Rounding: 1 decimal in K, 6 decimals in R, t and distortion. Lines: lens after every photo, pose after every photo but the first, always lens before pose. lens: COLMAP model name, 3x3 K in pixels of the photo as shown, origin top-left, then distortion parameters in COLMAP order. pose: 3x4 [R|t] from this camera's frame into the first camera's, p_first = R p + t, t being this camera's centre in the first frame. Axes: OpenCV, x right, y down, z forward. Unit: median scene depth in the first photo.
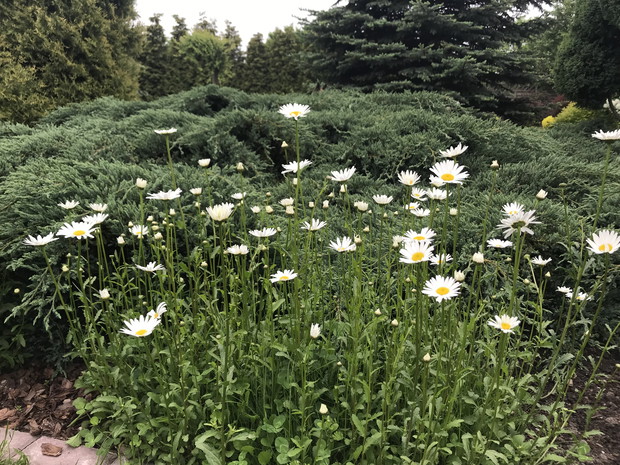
lens RADIAL K [[525.0, 0, 310.5], [0, 525.0, 231.4], [0, 0, 1]] dist [0.045650, -0.033646]
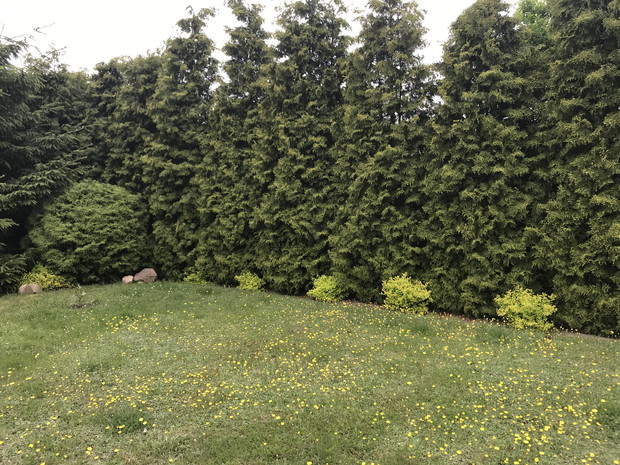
lens RADIAL K [[525.0, 0, 310.6], [0, 525.0, 233.0], [0, 0, 1]] dist [0.045650, -0.033646]
pose [[0.943121, -0.025132, -0.331500, -0.094885], [-0.026685, 0.988198, -0.150837, -0.203048], [0.331378, 0.151103, 0.931320, 0.714195]]
